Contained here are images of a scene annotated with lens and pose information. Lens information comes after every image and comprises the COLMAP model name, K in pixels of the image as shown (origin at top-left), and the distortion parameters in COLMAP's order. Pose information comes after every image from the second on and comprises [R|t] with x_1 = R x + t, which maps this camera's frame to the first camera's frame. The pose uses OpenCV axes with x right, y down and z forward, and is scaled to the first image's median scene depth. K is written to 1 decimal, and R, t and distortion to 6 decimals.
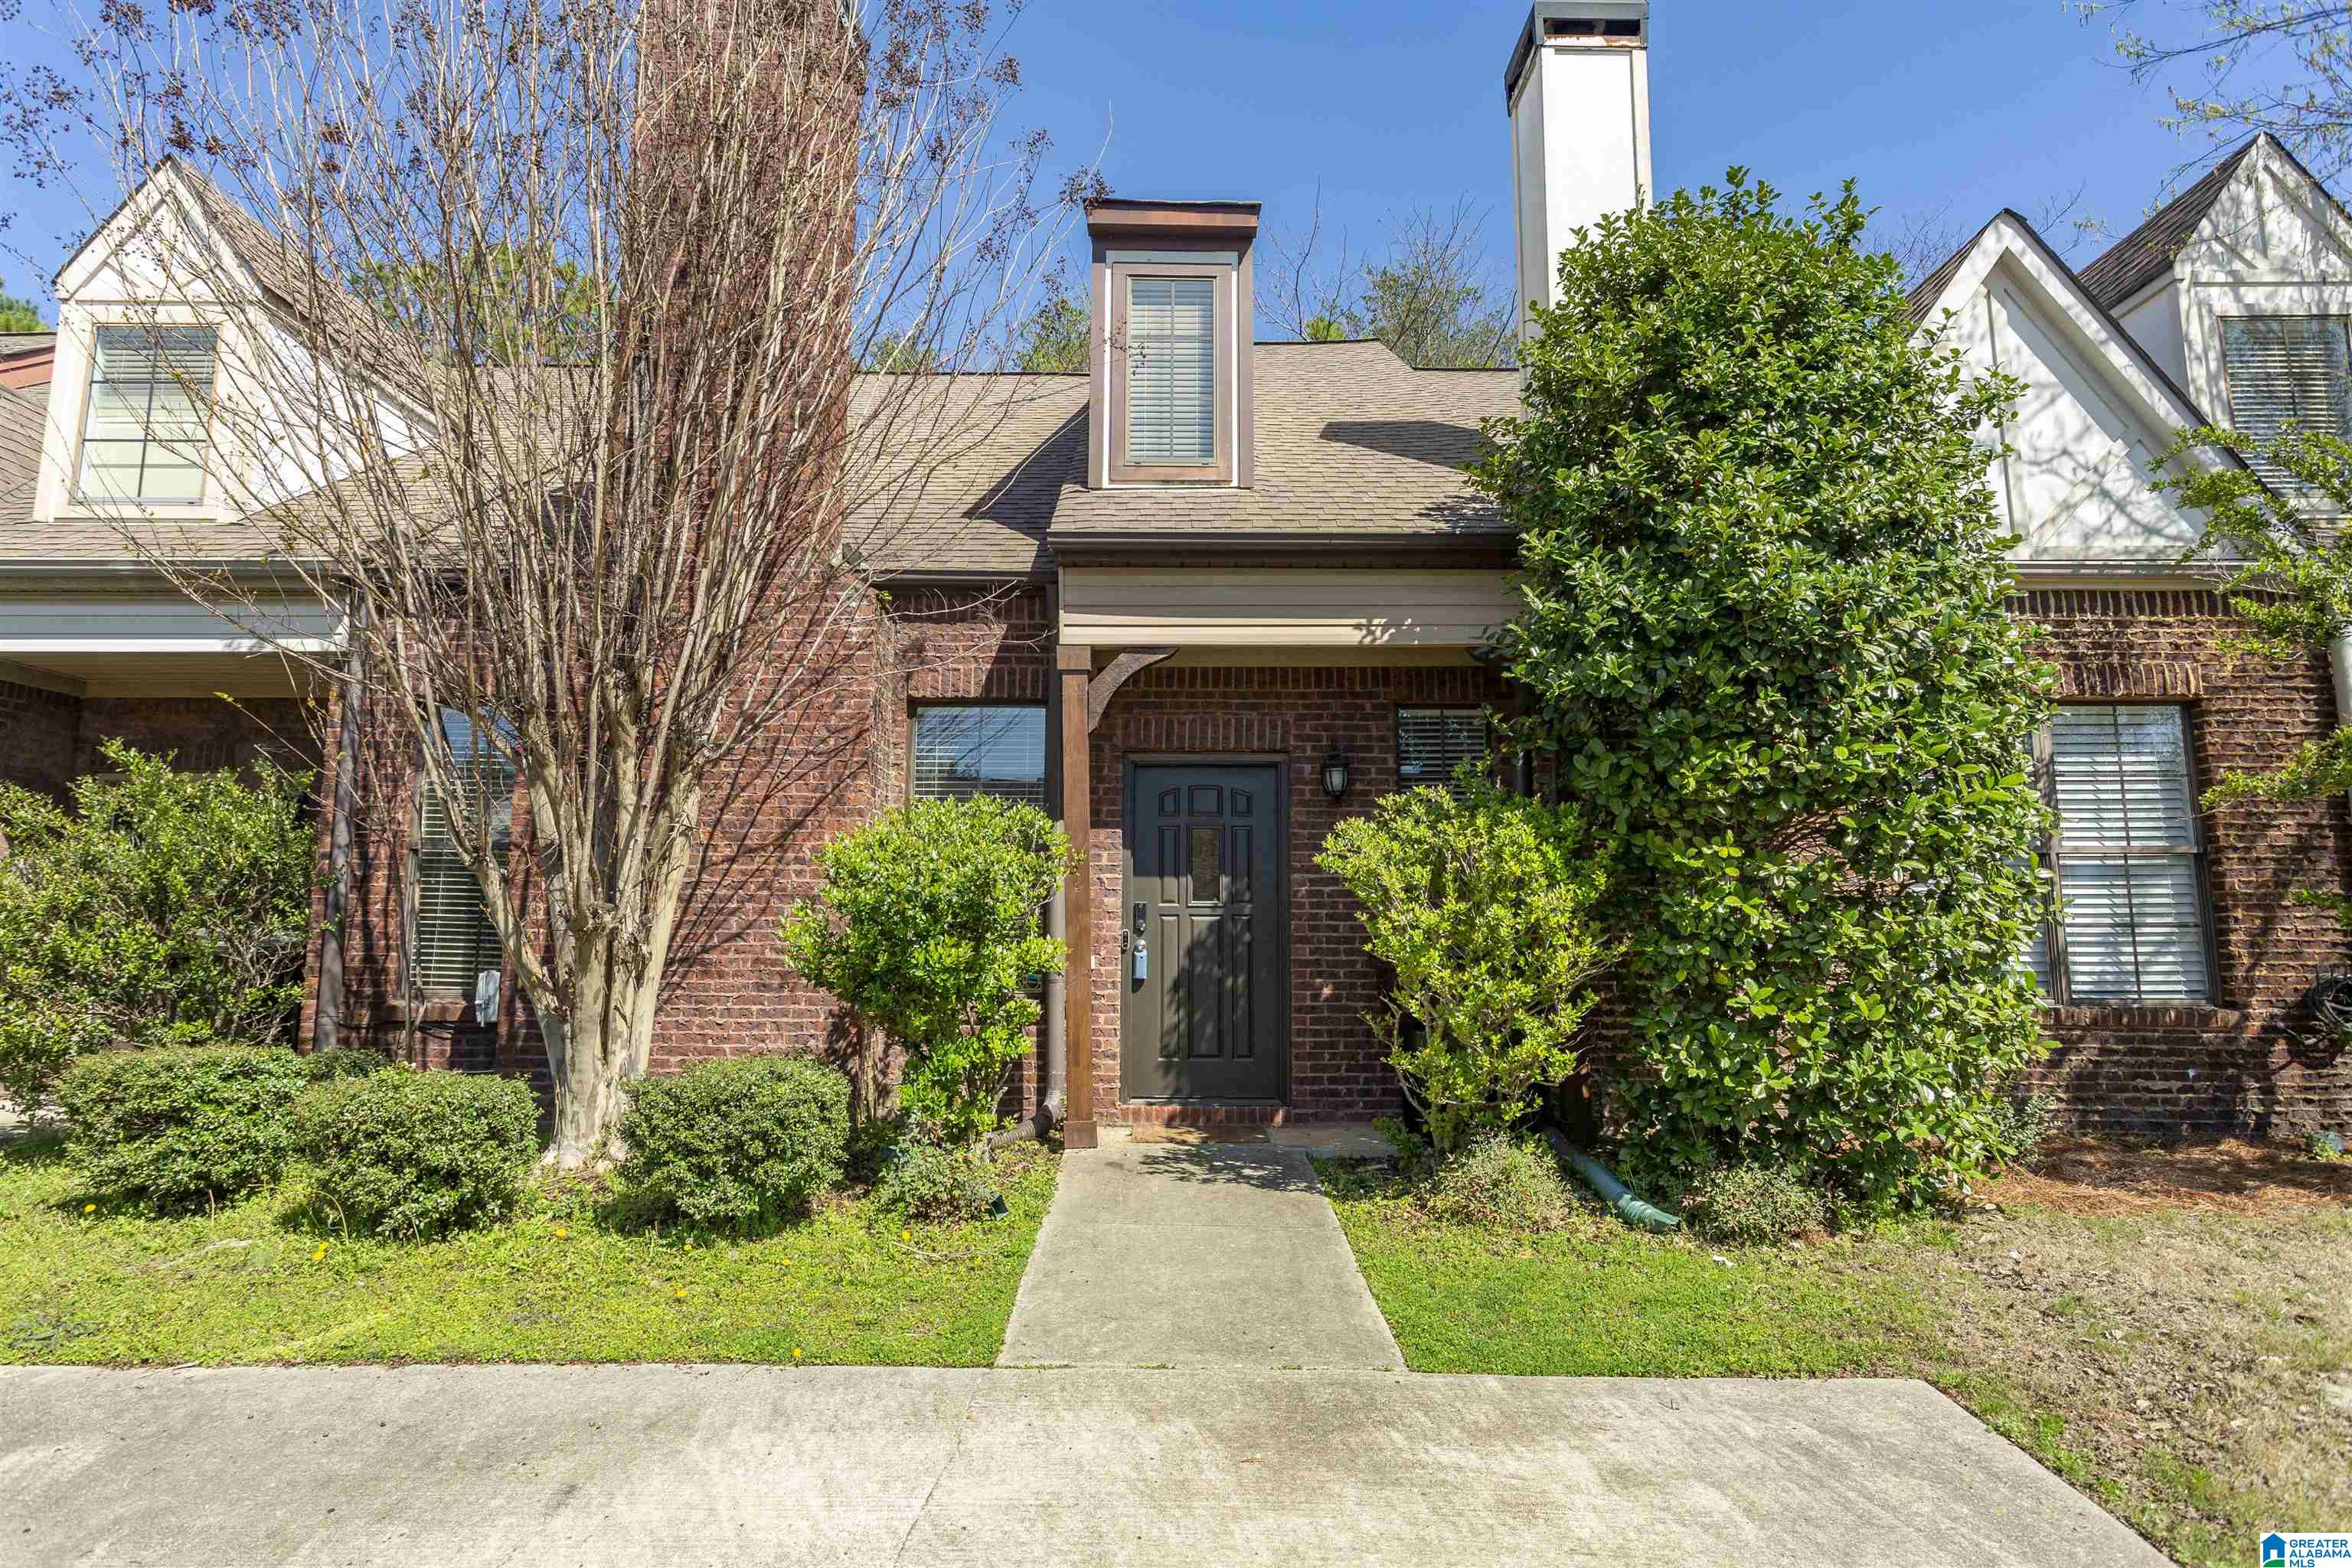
lens RADIAL K [[1332.4, 0, 1176.0], [0, 1332.4, 784.0], [0, 0, 1]] dist [0.001183, -0.000058]
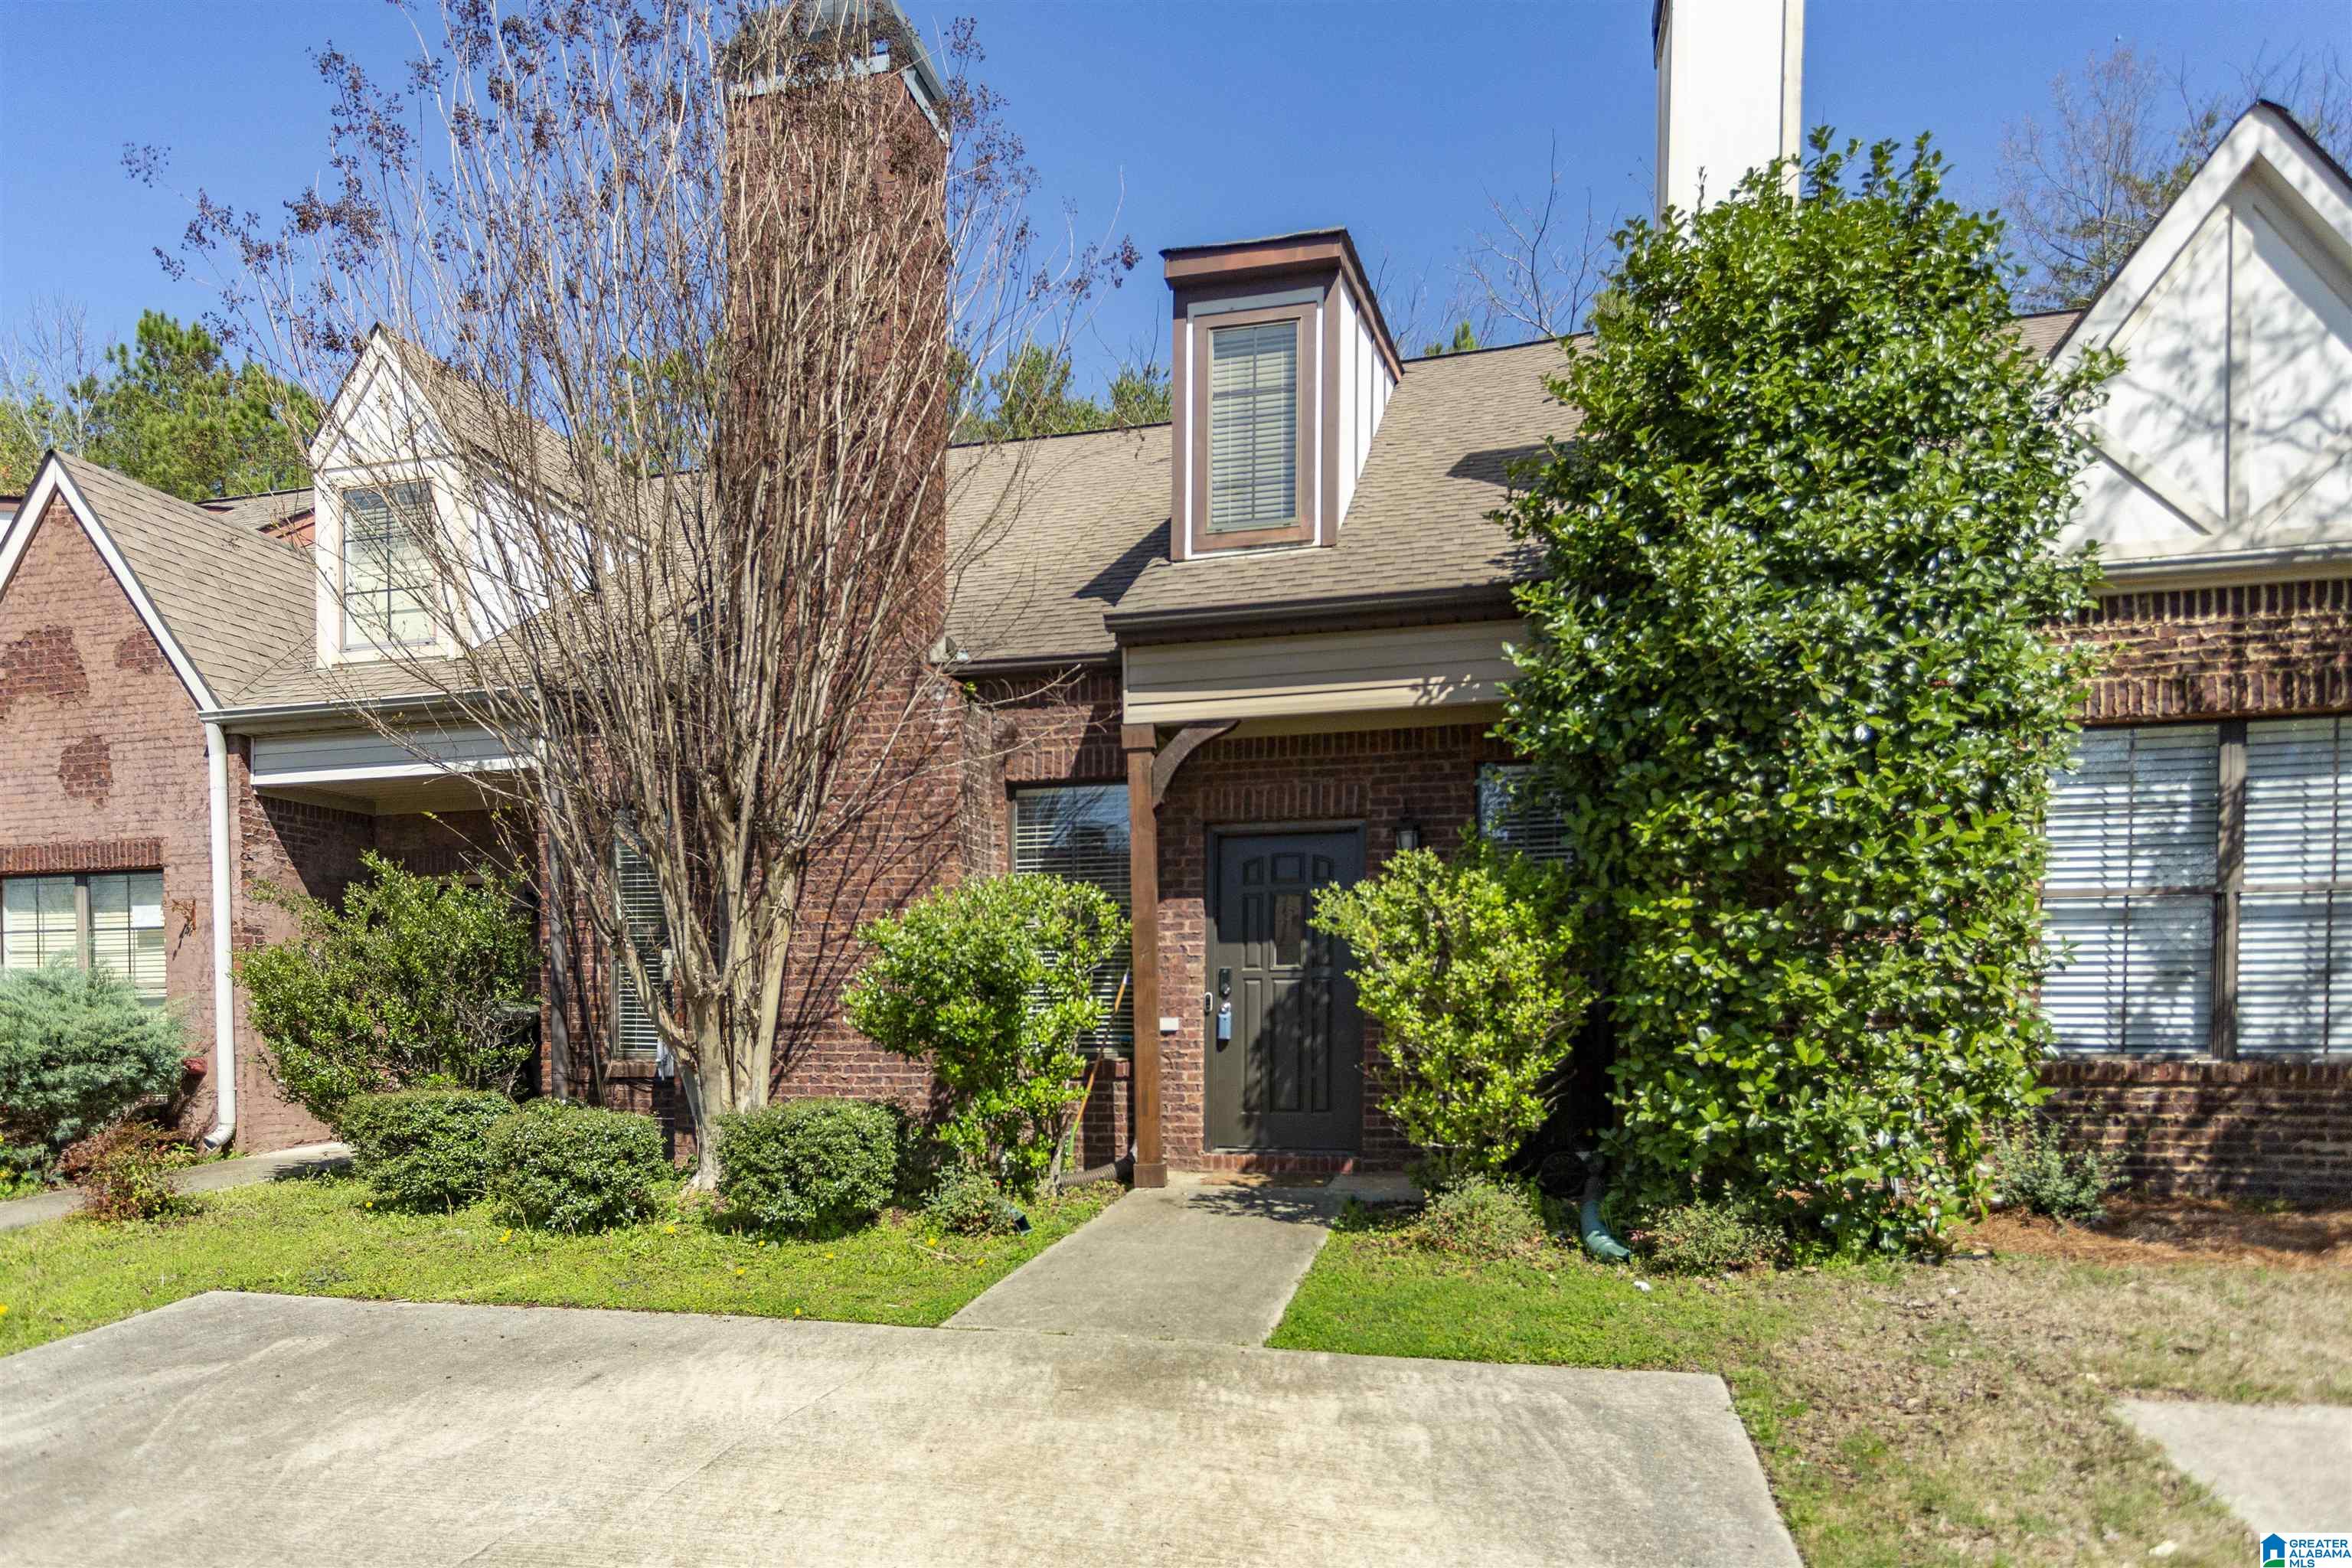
lens RADIAL K [[1424.2, 0, 1178.0], [0, 1424.2, 1089.8], [0, 0, 1]] dist [0.000132, 0.001663]
pose [[0.970188, 0.001090, -0.242353, 0.284077], [0.039194, 0.986121, 0.161337, 0.000714], [0.239165, -0.166026, 0.956679, -0.145066]]
